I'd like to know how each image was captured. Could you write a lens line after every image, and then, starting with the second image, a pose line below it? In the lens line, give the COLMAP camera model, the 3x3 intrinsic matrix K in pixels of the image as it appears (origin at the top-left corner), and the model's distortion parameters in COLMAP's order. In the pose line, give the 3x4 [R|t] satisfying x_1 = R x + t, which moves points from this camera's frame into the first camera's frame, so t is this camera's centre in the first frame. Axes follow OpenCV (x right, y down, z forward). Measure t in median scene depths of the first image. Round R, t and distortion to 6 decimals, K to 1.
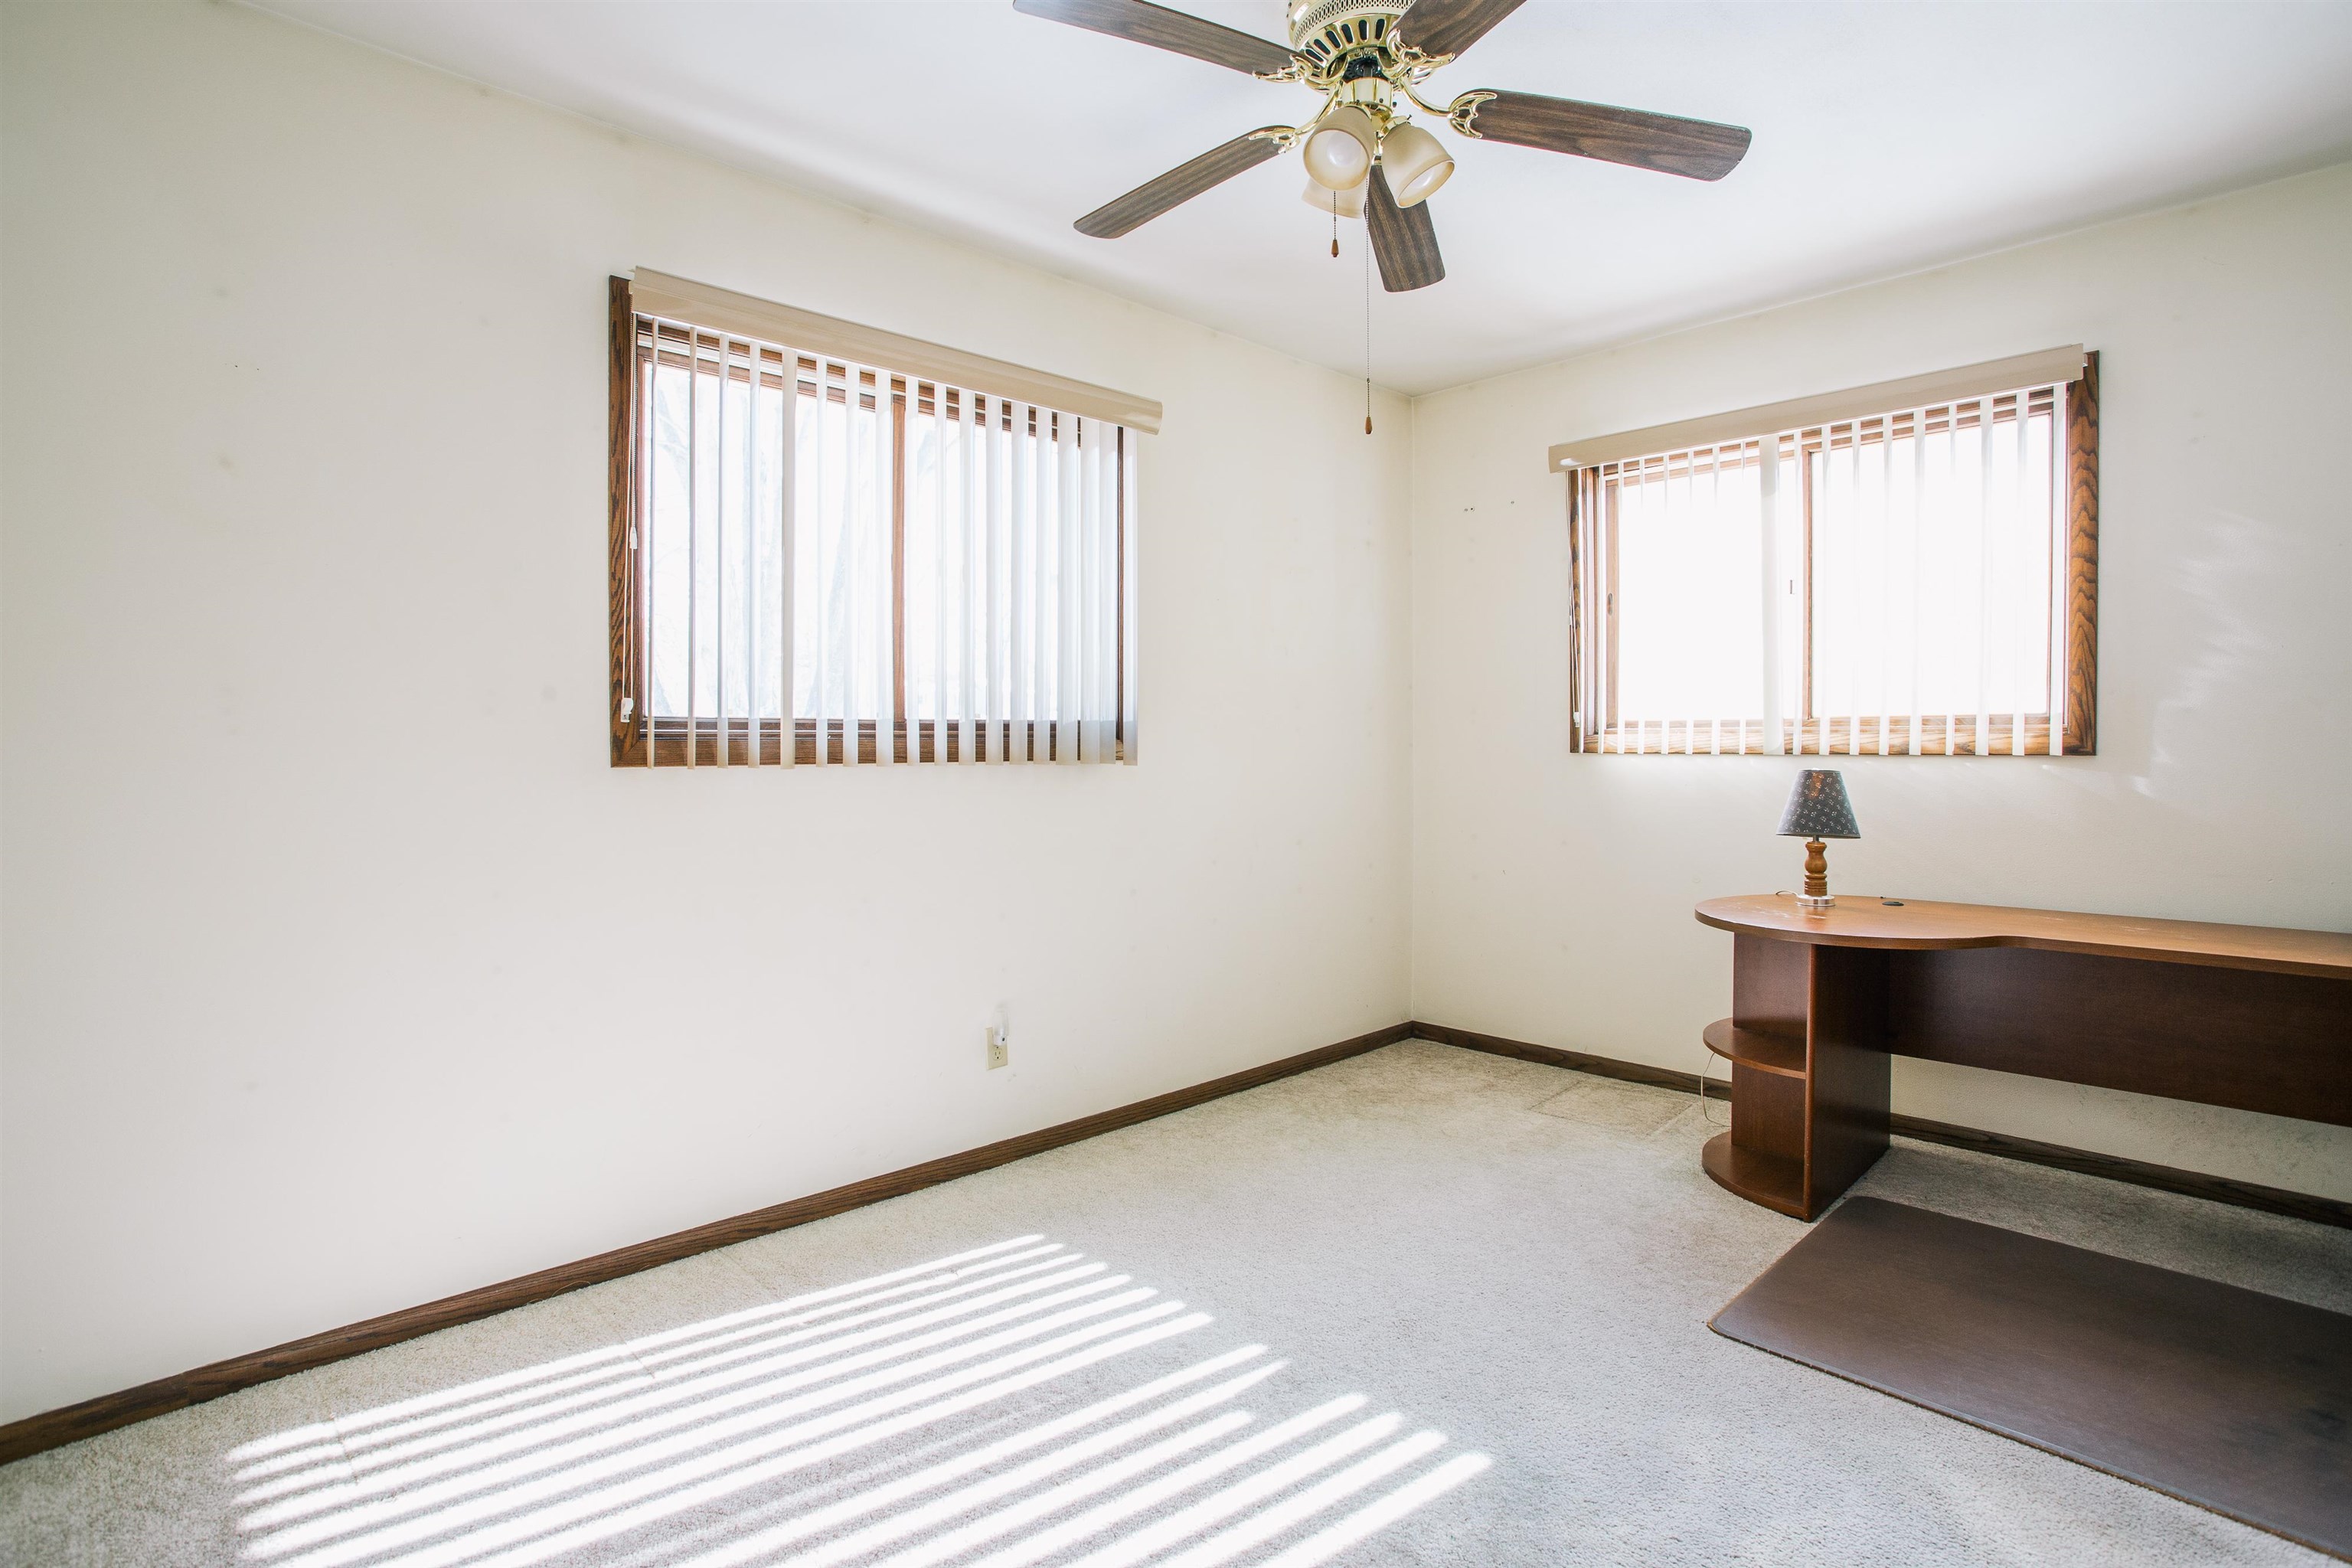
lens RADIAL K [[1139.2, 0, 1191.6], [0, 1139.2, 775.6], [0, 0, 1]] dist [-0.067382, 0.024481]
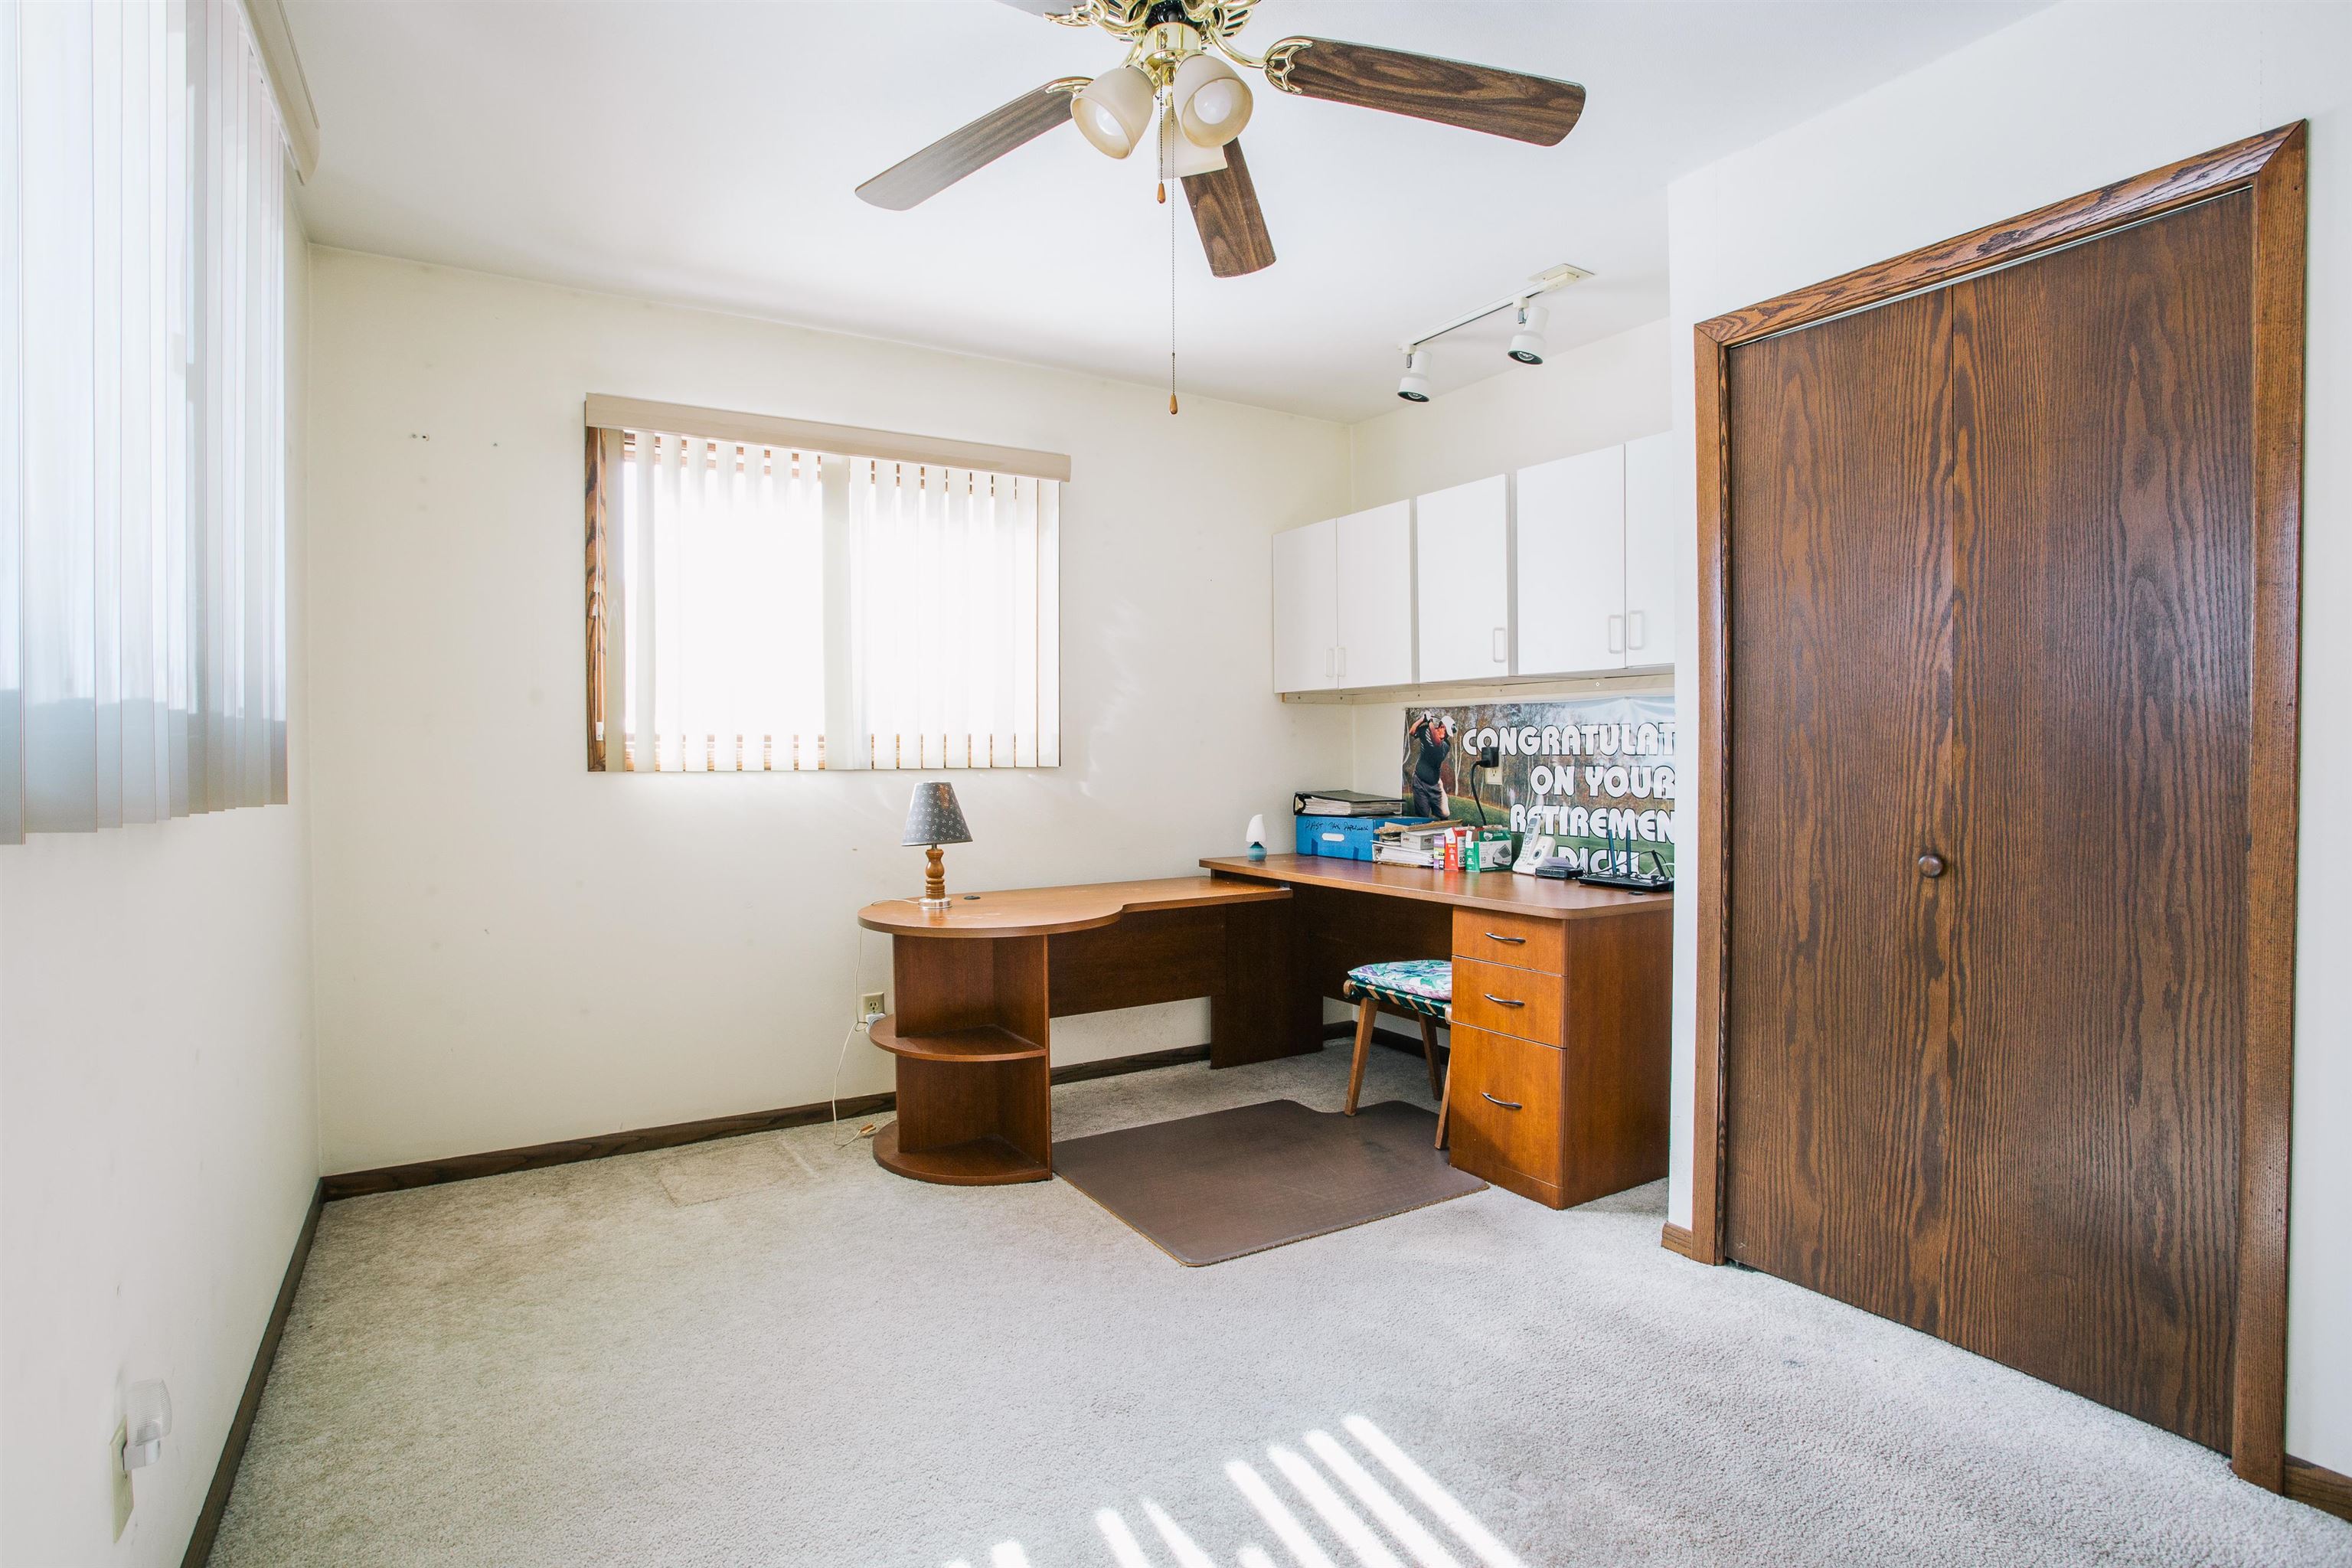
lens RADIAL K [[1159.1, 0, 1187.3], [0, 1159.1, 772.3], [0, 0, 1]] dist [-0.072205, 0.036641]
pose [[0.228874, -0.011433, 0.973389, -0.486474], [0.032120, 0.999475, 0.004187, -0.012065], [-0.972926, 0.030308, 0.229121, 0.515219]]
